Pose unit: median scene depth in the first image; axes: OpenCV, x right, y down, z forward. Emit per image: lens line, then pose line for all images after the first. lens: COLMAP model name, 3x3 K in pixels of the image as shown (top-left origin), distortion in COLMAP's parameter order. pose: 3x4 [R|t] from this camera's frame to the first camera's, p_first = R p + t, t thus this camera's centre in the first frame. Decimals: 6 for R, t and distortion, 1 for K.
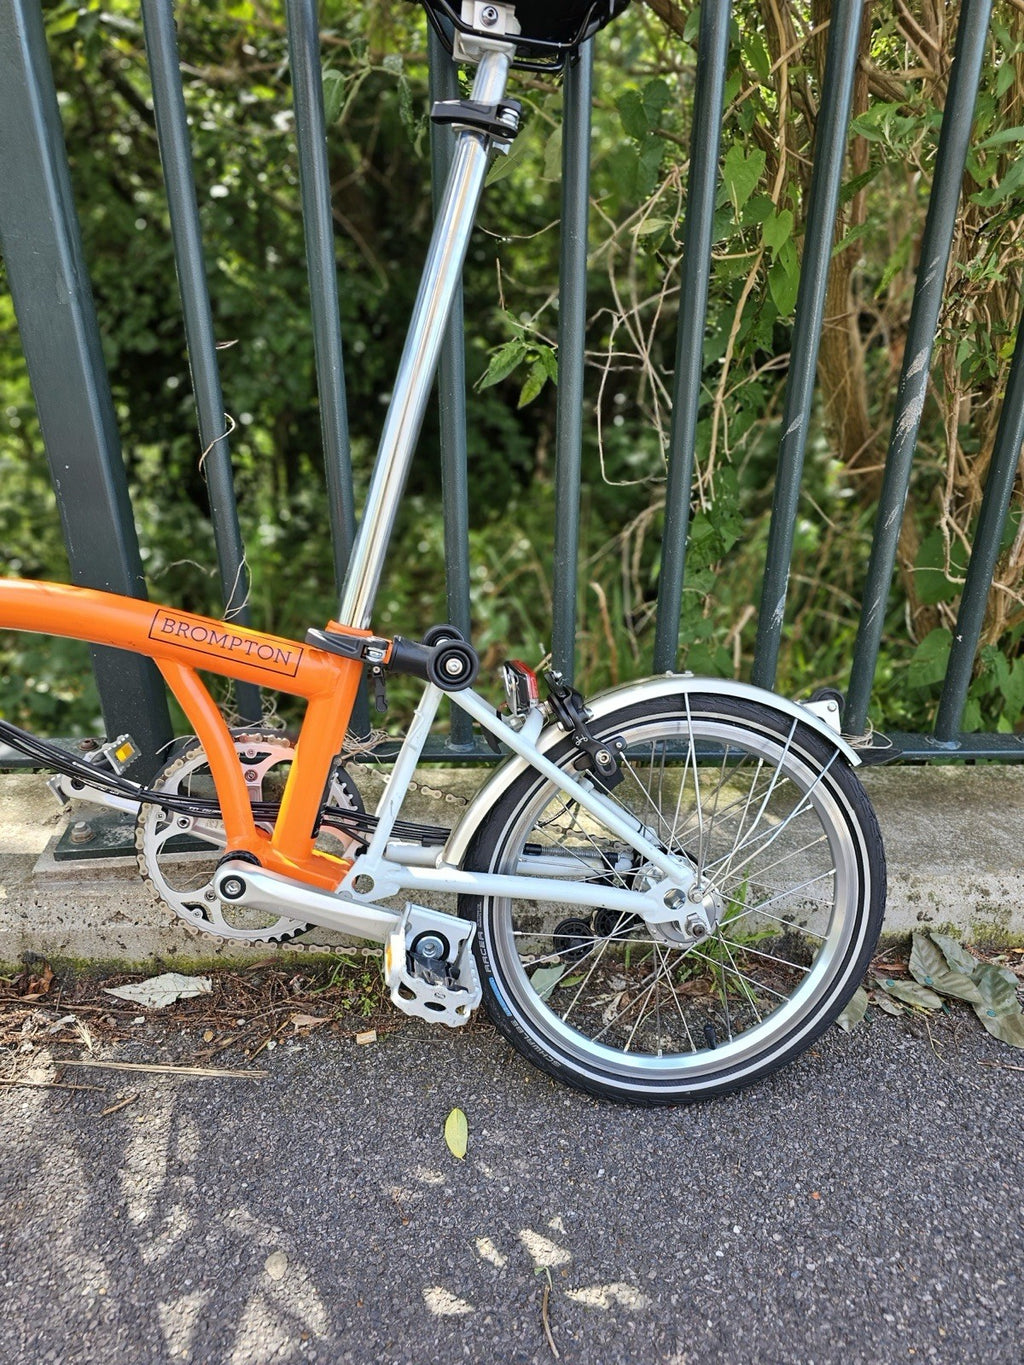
lens RADIAL K [[940.1, 0, 511.8], [0, 940.1, 664.9], [0, 0, 1]] dist [0.040025, -0.036886]
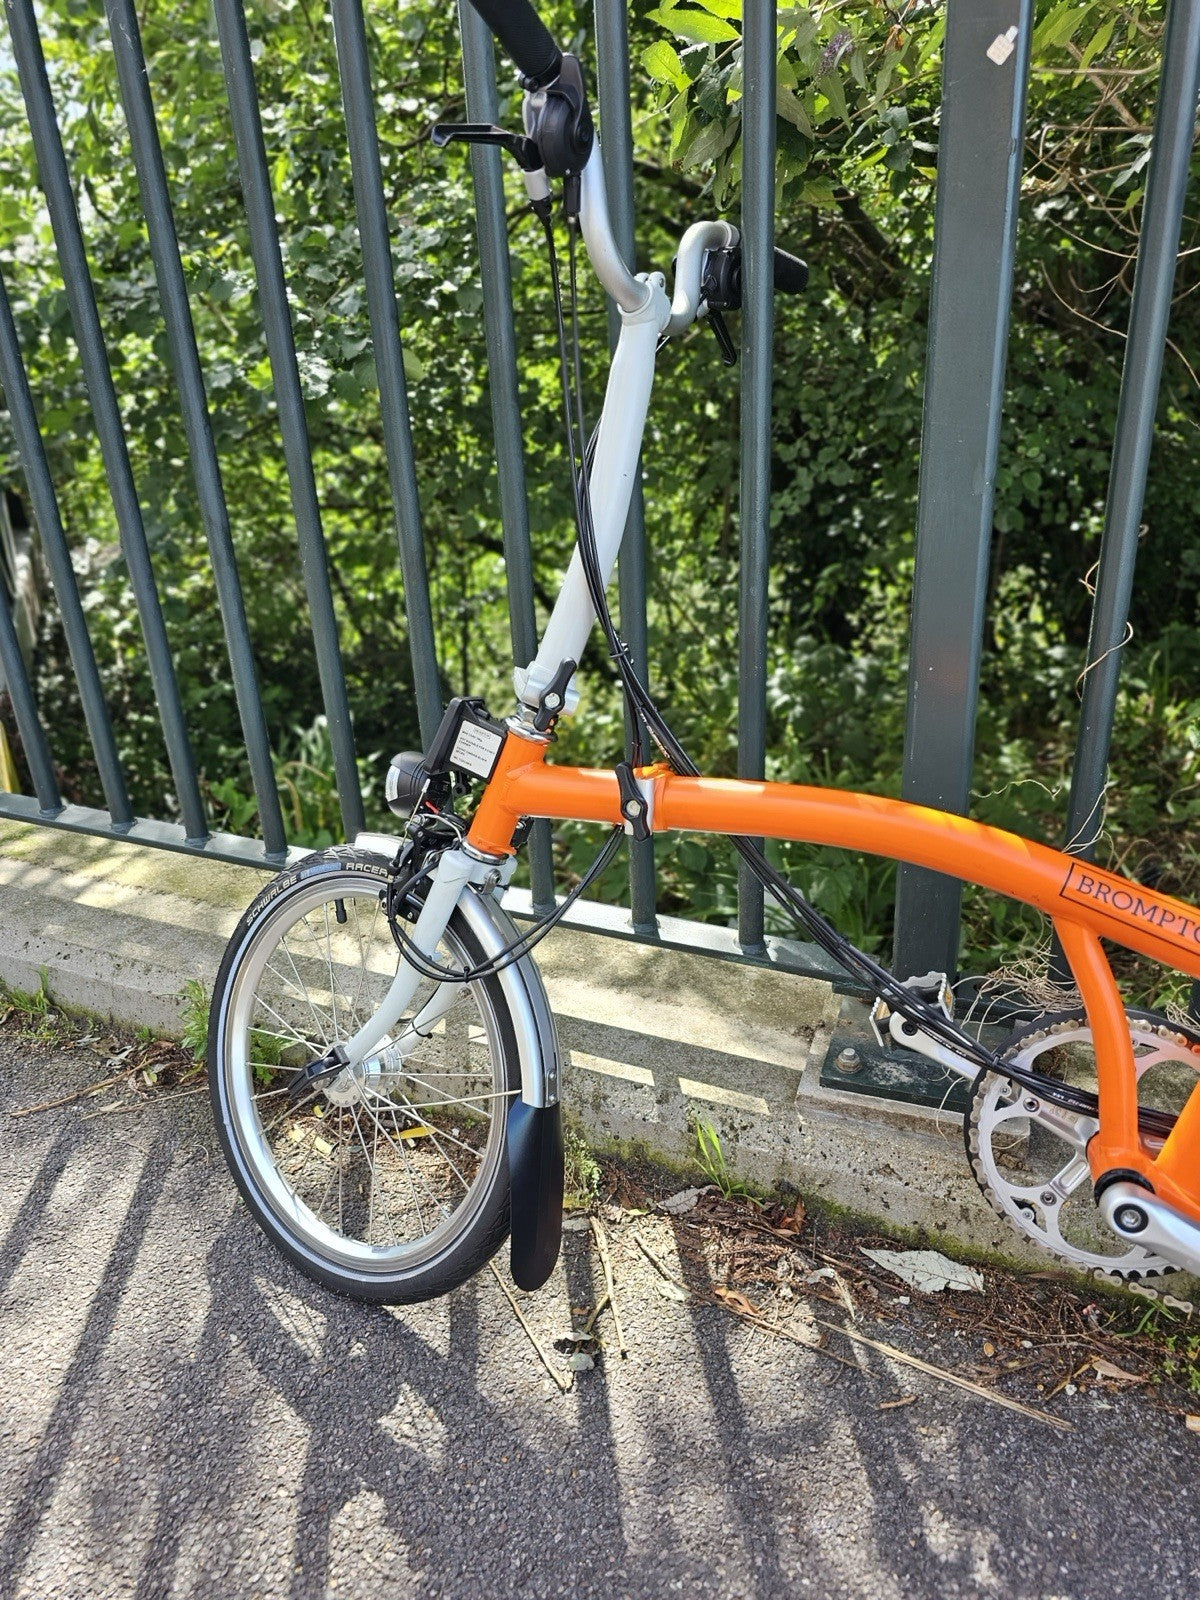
lens RADIAL K [[1101.9, 0, 601.1], [0, 1101.9, 789.4], [0, 0, 1]] dist [0.040025, -0.036886]
pose [[0.888625, 0.139299, -0.436968, -0.278373], [-0.148533, 0.988820, 0.013160, -0.062155], [0.433916, 0.053210, 0.899381, -0.060529]]
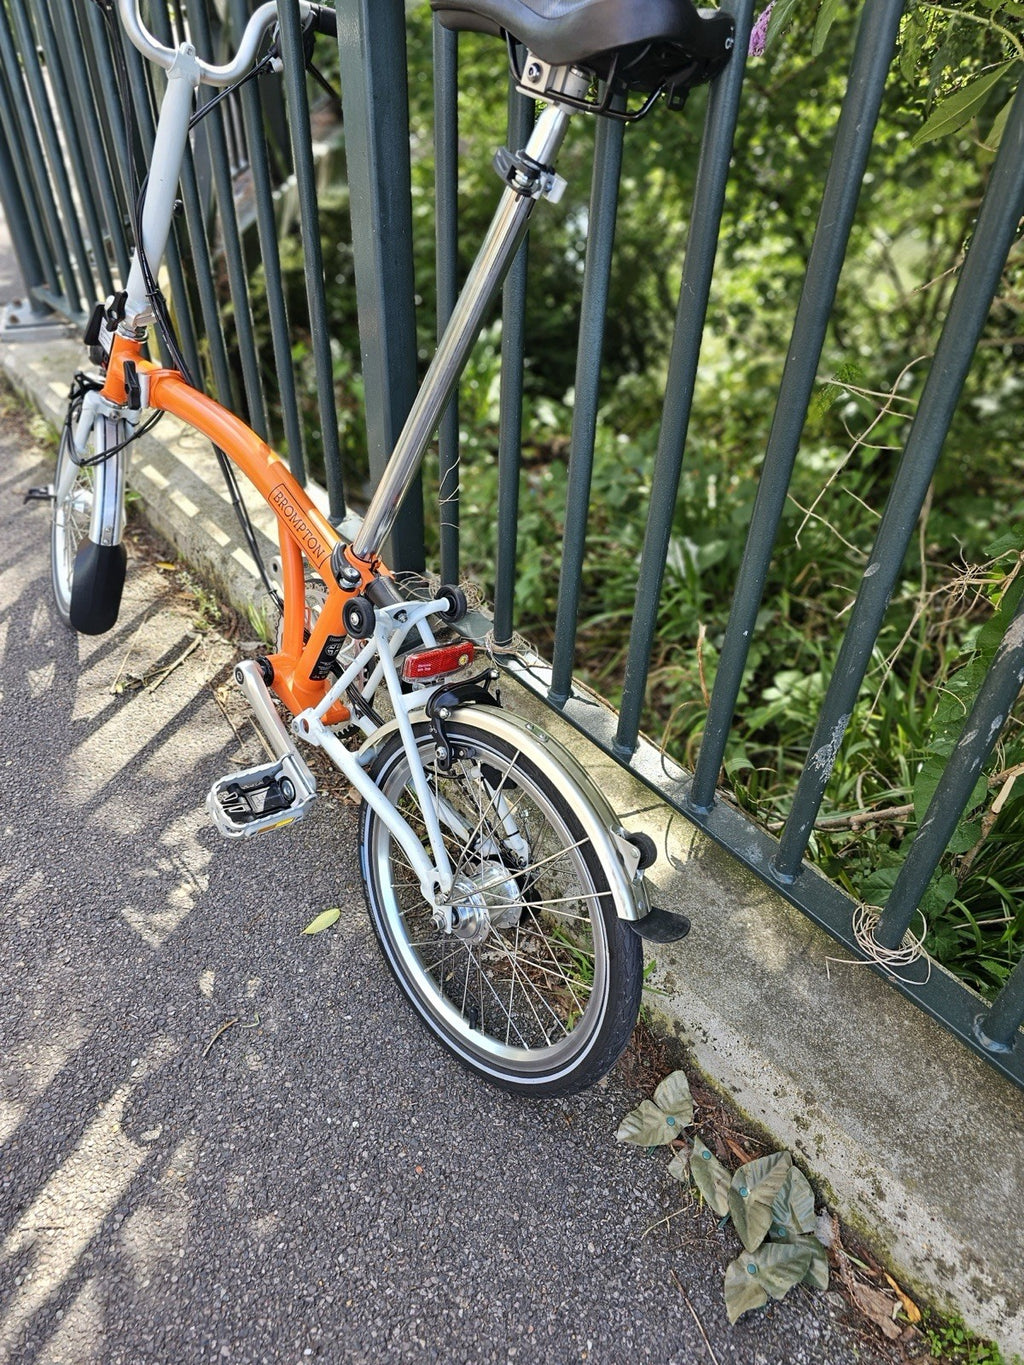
lens RADIAL K [[940.1, 0, 513.1], [0, 940.1, 666.7], [0, 0, 1]] dist [0.040025, -0.036886]
pose [[0.572006, 0.516592, -0.637136, 0.737071], [-0.369434, 0.855767, 0.362190, -0.391499], [0.732344, 0.028204, 0.680350, 0.255232]]
